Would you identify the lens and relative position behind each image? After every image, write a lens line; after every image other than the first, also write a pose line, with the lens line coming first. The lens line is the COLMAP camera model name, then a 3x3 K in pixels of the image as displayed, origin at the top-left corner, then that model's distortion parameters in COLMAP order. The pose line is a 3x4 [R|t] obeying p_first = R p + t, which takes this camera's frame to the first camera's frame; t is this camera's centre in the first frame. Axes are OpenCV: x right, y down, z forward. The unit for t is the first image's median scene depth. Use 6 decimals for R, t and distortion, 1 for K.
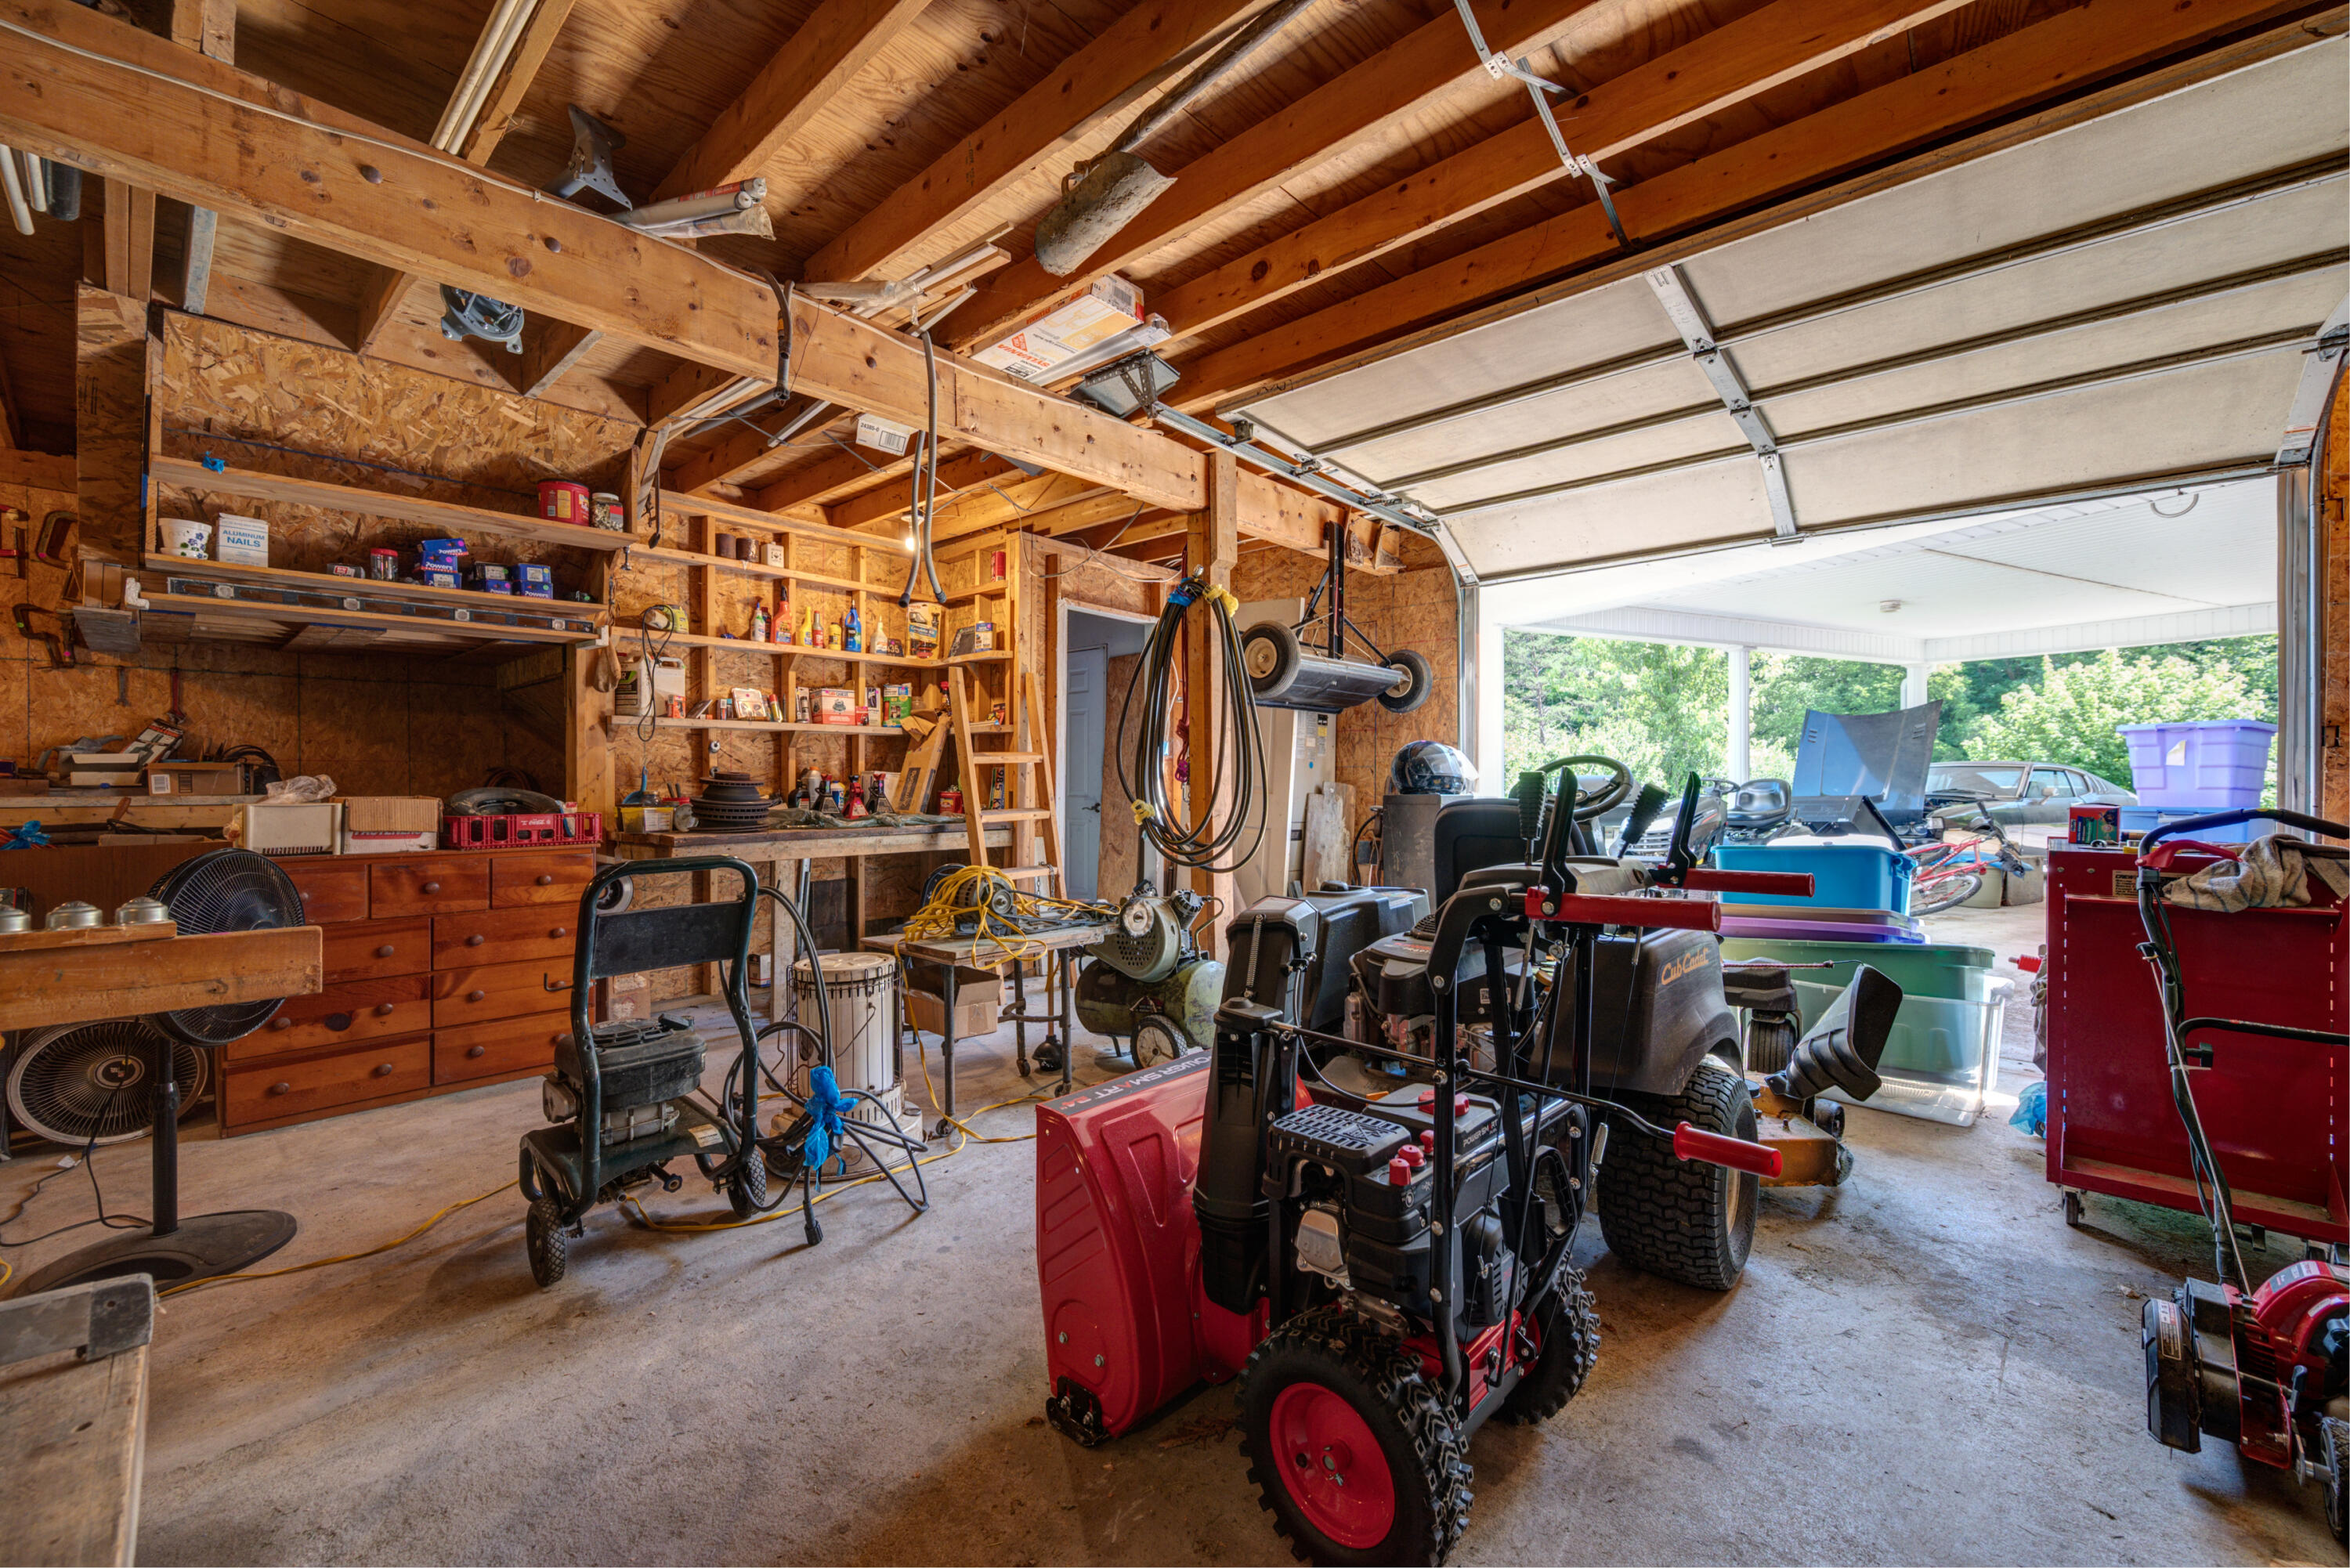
lens RADIAL K [[925.1, 0, 1177.6], [0, 925.1, 781.4], [0, 0, 1]] dist [0.001351, 0.000960]
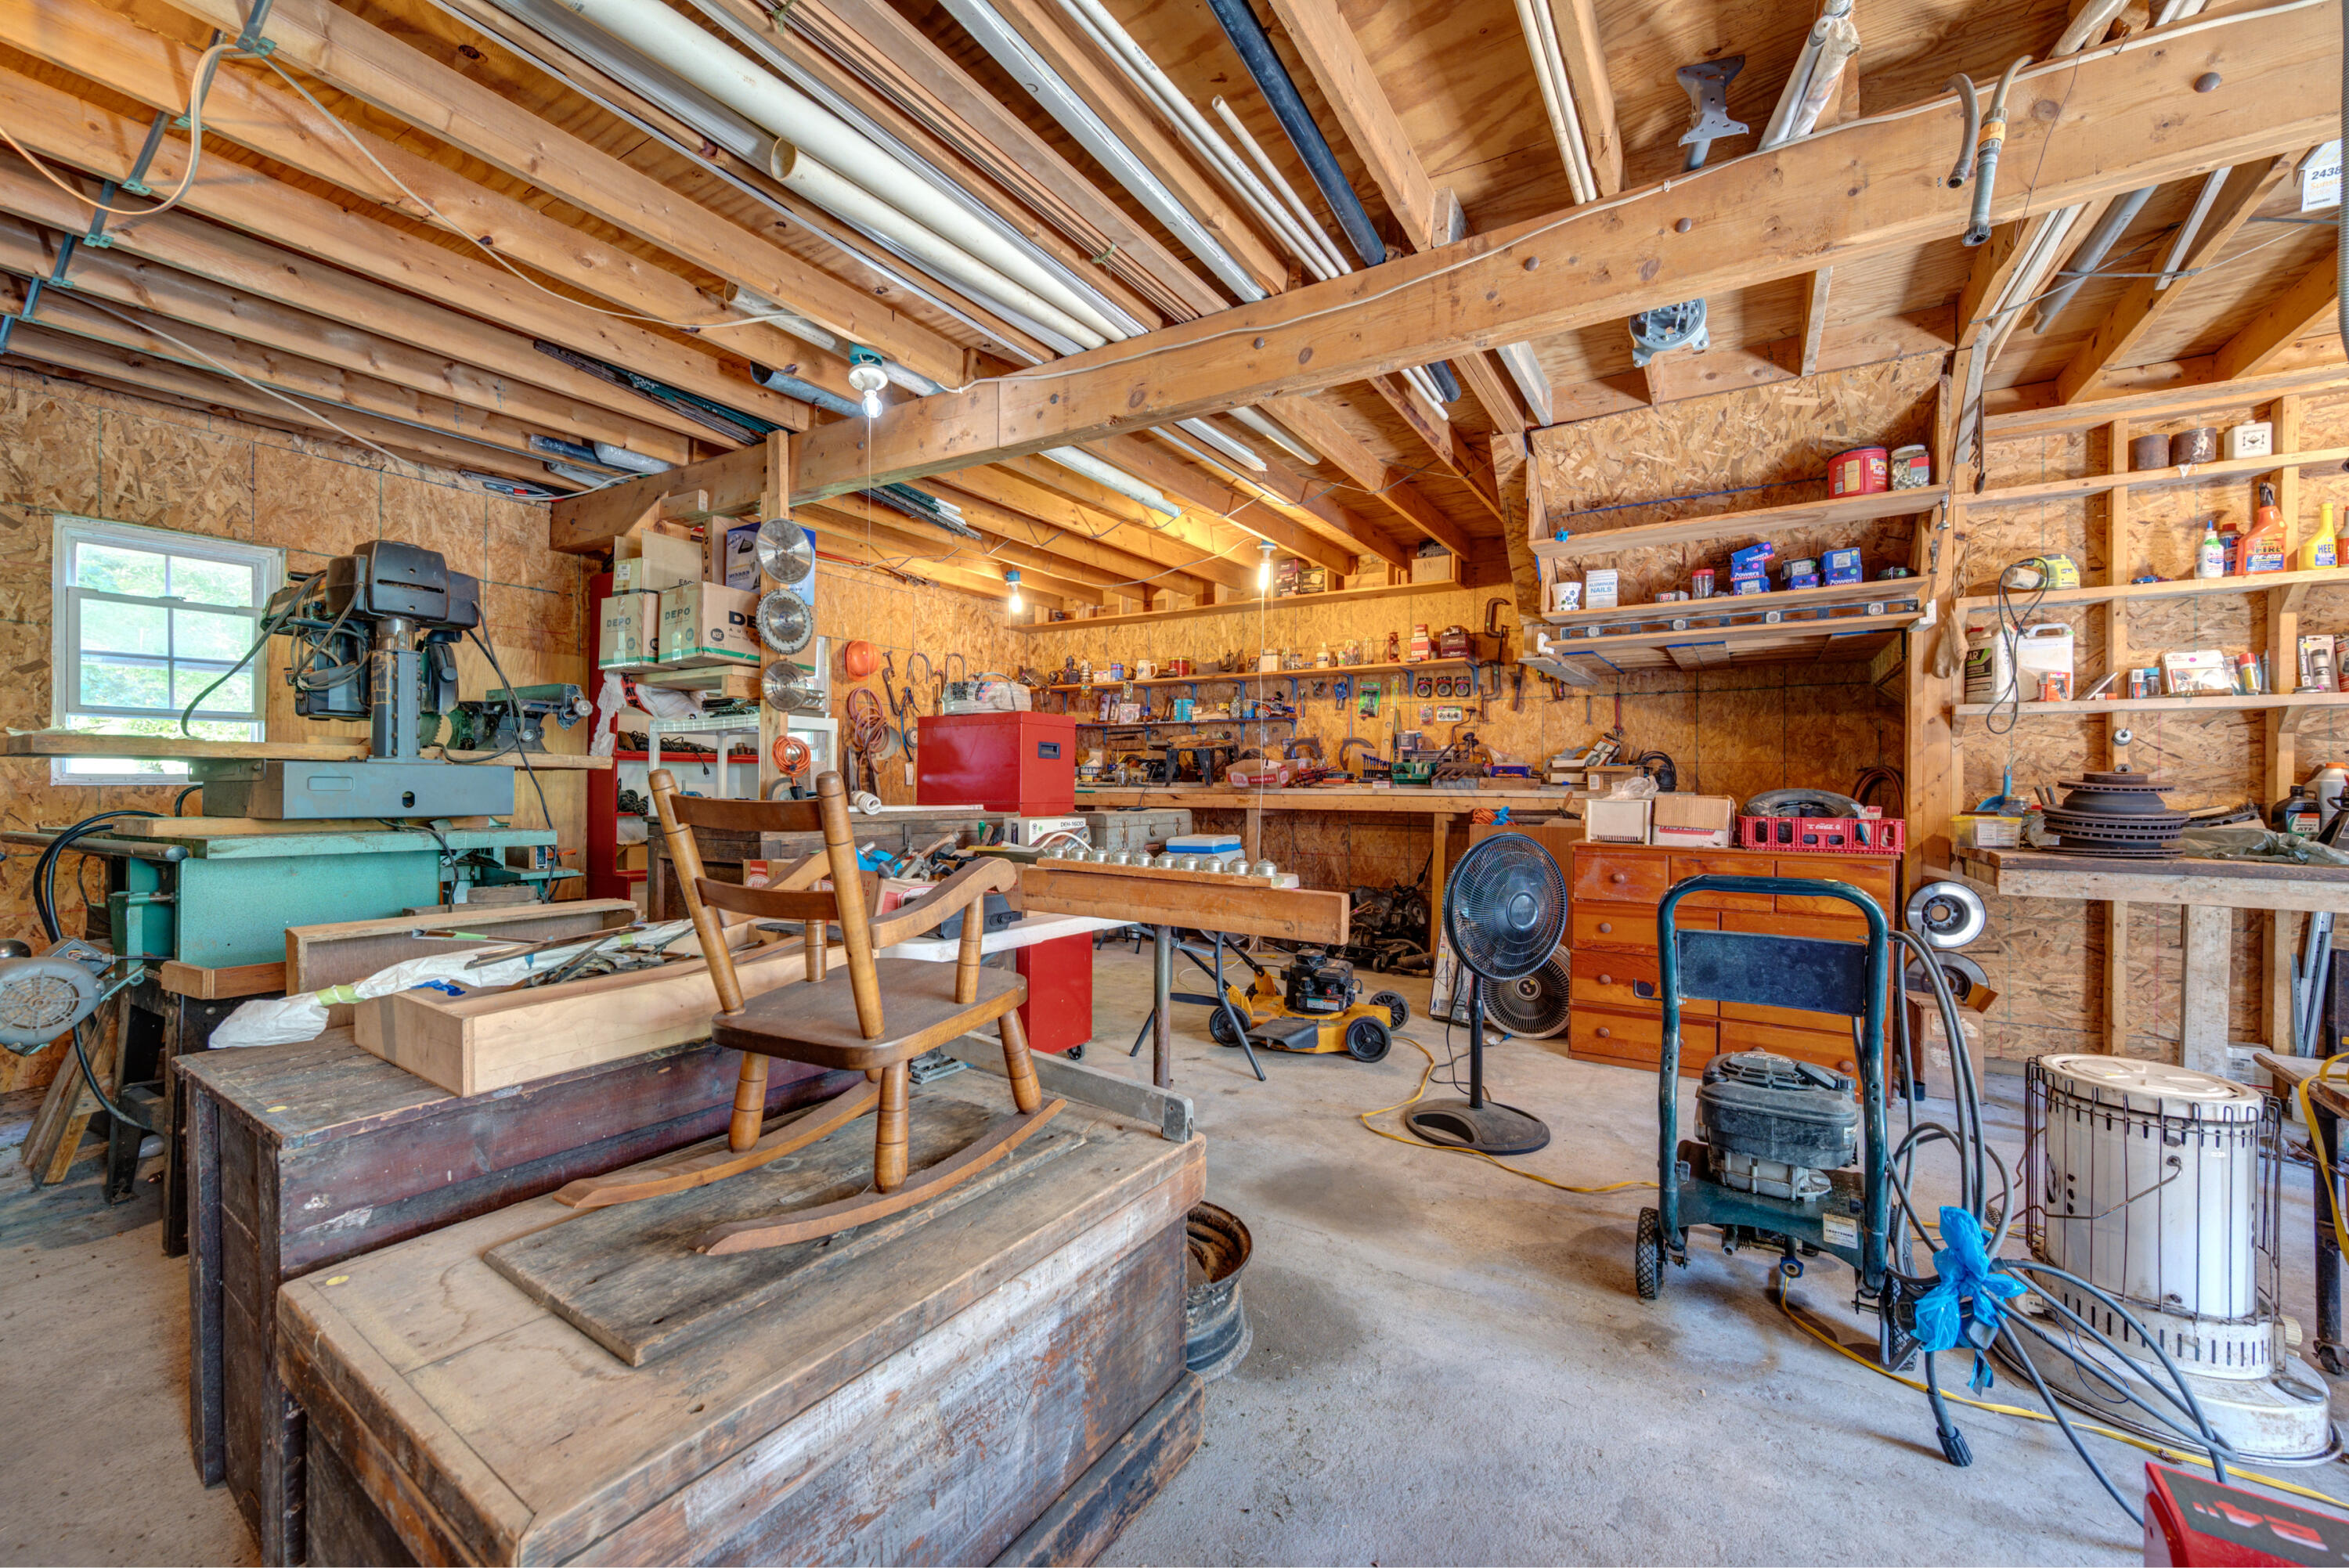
lens RADIAL K [[924.7, 0, 1177.1], [0, 924.7, 781.4], [0, 0, 1]] dist [0.001351, 0.000960]
pose [[0.174075, 0.007563, -0.984703, 0.109465], [-0.006586, 0.999957, 0.006516, -0.003297], [0.984710, 0.005351, 0.174117, 0.189673]]
